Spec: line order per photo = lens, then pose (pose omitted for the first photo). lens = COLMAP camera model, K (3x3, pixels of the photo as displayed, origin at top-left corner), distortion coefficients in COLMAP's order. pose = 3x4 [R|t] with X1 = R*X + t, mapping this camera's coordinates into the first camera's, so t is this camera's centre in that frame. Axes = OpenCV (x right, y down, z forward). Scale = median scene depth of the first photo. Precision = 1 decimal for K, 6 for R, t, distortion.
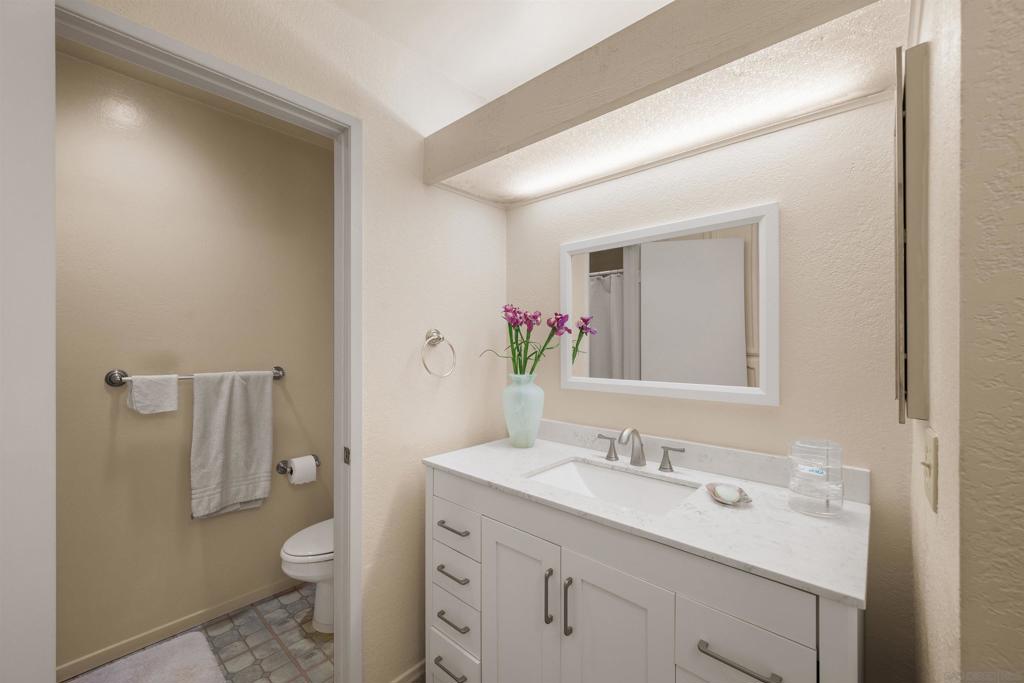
lens RADIAL K [[410.6, 0, 512.2], [0, 410.6, 350.2], [0, 0, 1]] dist [-0.000074, 0.000043]
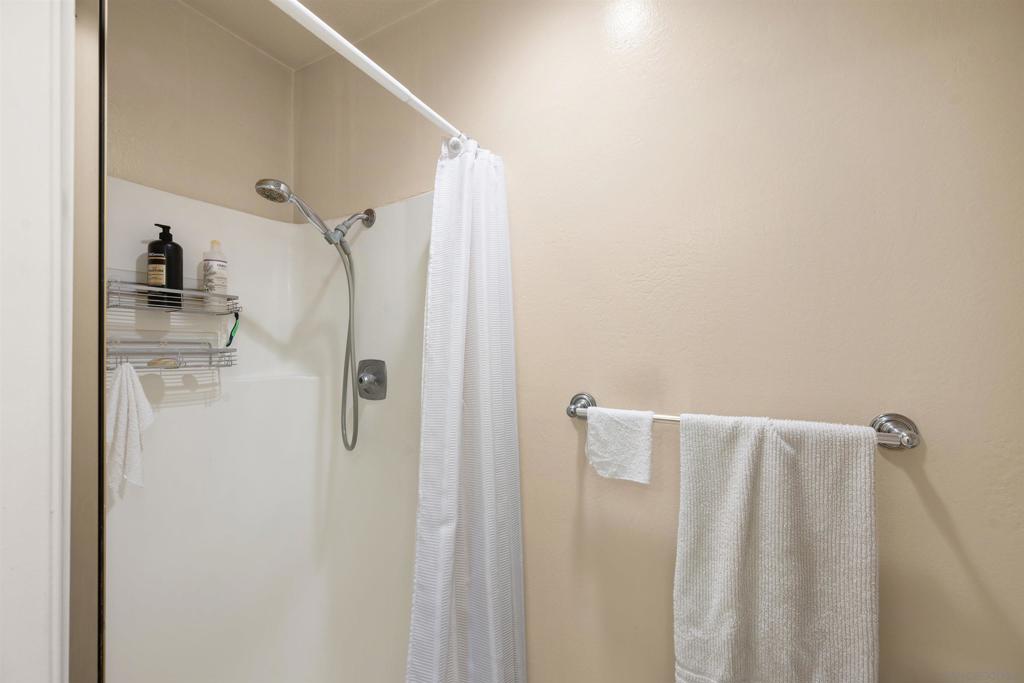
lens RADIAL K [[392.6, 0, 512.0], [0, 392.6, 341.5], [0, 0, 1]] dist [-0.000302, 0.000032]
pose [[0.272812, -0.006341, -0.962047, -0.380182], [0.003965, 0.999977, -0.005466, -0.023937], [0.962059, -0.002324, 0.272831, 0.672197]]
